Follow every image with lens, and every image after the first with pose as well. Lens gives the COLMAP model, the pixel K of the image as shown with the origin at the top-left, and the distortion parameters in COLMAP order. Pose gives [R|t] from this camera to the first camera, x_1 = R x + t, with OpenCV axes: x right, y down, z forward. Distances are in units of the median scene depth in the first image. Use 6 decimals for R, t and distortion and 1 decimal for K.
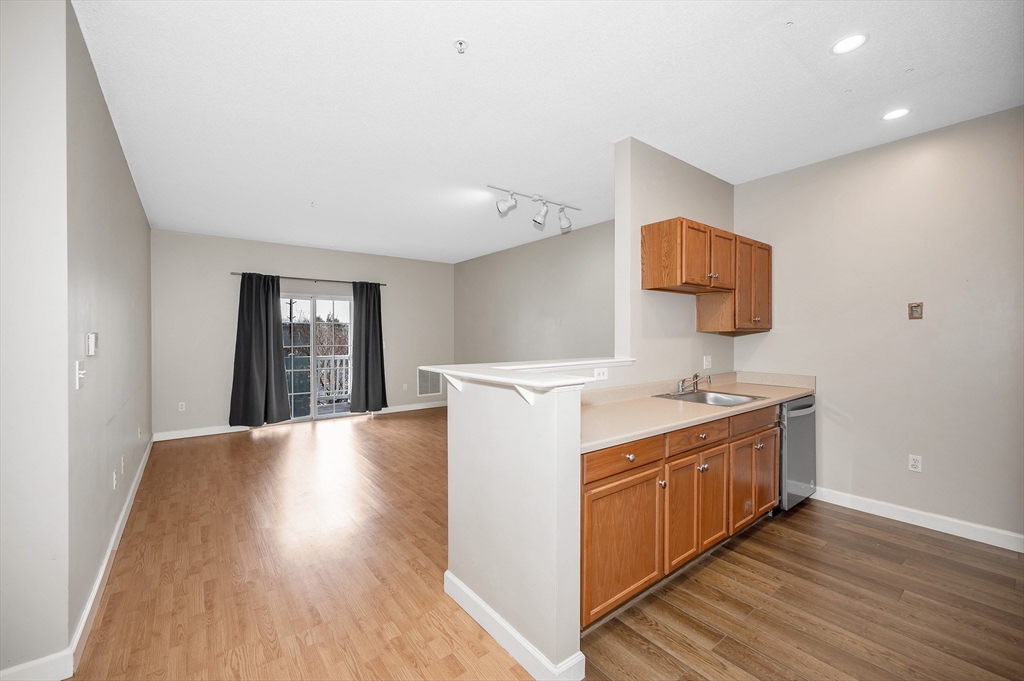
lens RADIAL K [[413.0, 0, 525.1], [0, 413.0, 339.0], [0, 0, 1]] dist [-0.005756, 0.001097]
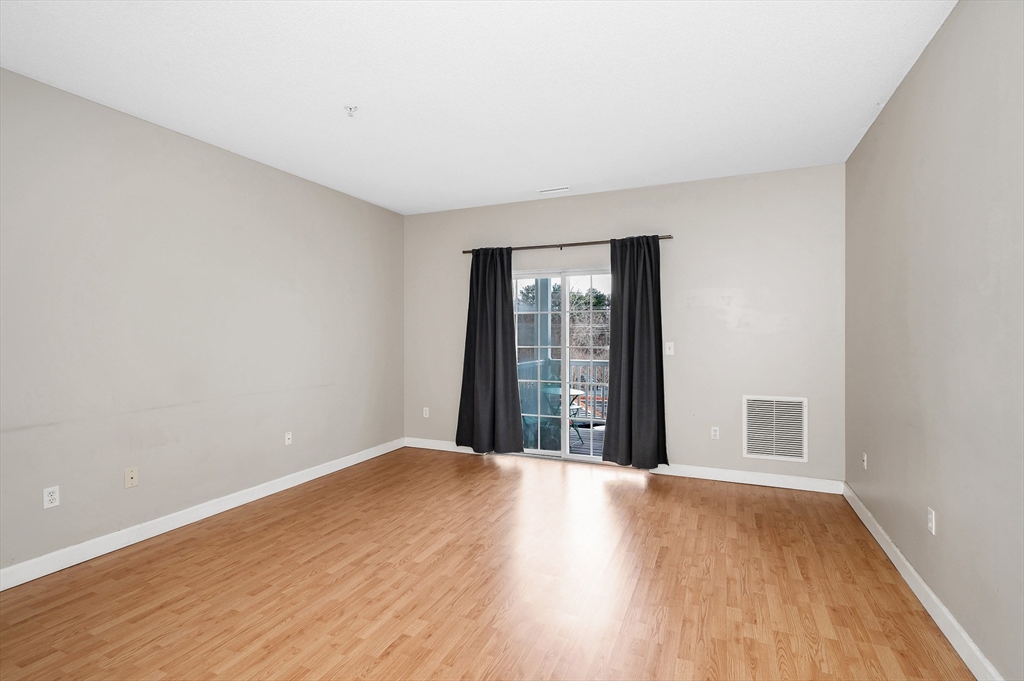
lens RADIAL K [[481.2, 0, 500.6], [0, 481.2, 333.8], [0, 0, 1]] dist [0.009830, -0.005119]
pose [[0.433012, 0.004243, -0.901378, 0.273506], [-0.005575, 0.999982, 0.002028, -0.009599], [0.901371, 0.004147, 0.433028, 1.163871]]
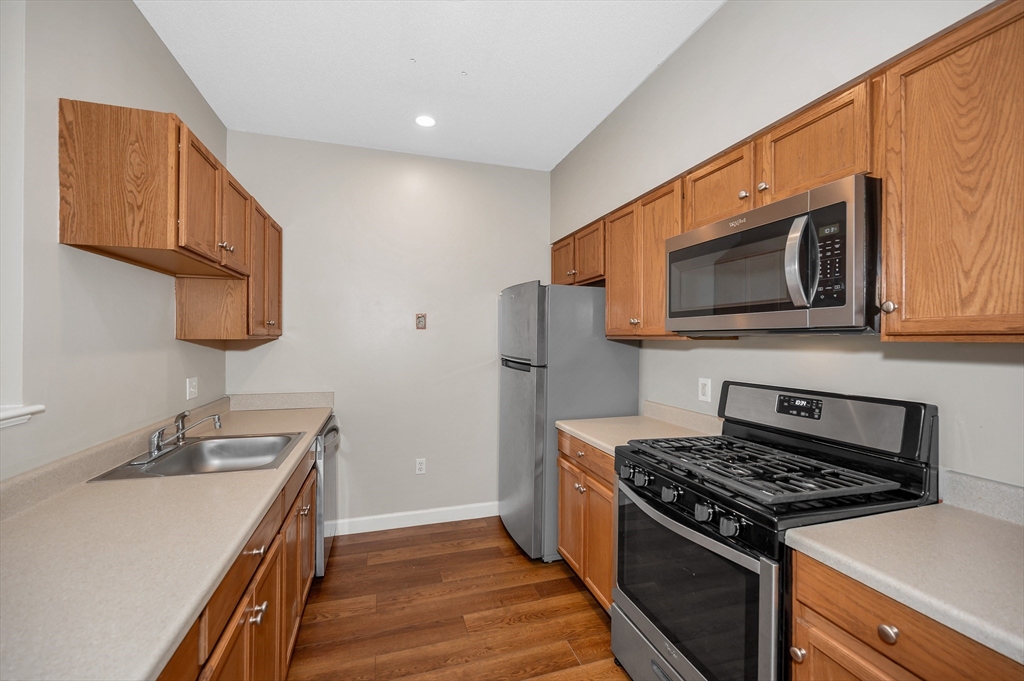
lens RADIAL K [[413.0, 0, 500.7], [0, 413.0, 342.4], [0, 0, 1]] dist [-0.005756, 0.001097]
pose [[0.384423, -0.002286, 0.923154, 0.054120], [0.000724, 0.999997, 0.002175, -0.014937], [-0.923157, -0.000168, 0.384424, 0.370439]]
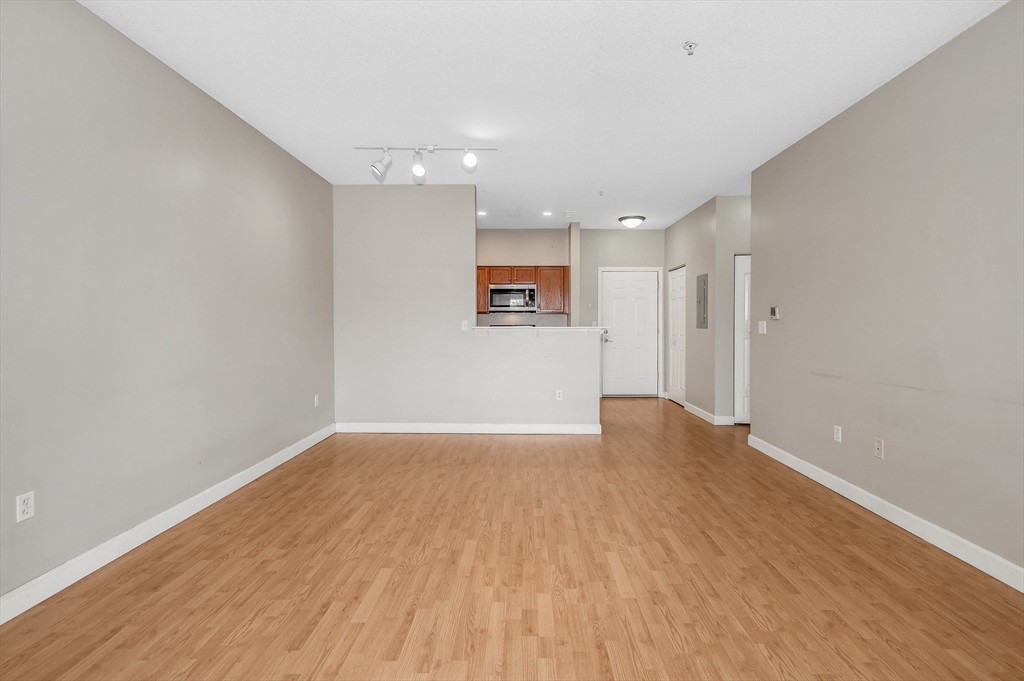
lens RADIAL K [[481.2, 0, 526.6], [0, 481.2, 309.6], [0, 0, 1]] dist [0.009830, -0.005119]
pose [[-0.775923, 0.019408, 0.630529, -0.975094], [0.005033, 0.999685, -0.024578, 0.027416], [-0.630807, -0.015897, -0.775777, 2.110540]]
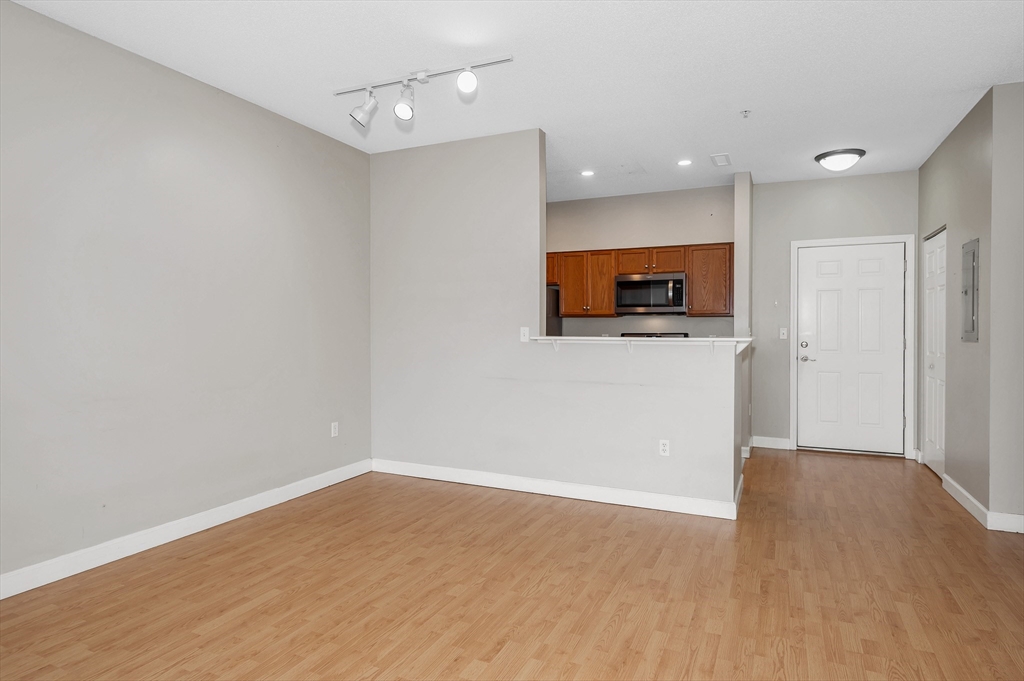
lens RADIAL K [[577.4, 0, 507.7], [0, 577.4, 331.8], [0, 0, 1]] dist [-0.003461, 0.003246]
pose [[-0.434058, -0.003573, 0.900878, -0.981551], [0.006618, 0.999953, 0.007154, 0.021213], [-0.900861, 0.009067, -0.434014, 1.594455]]
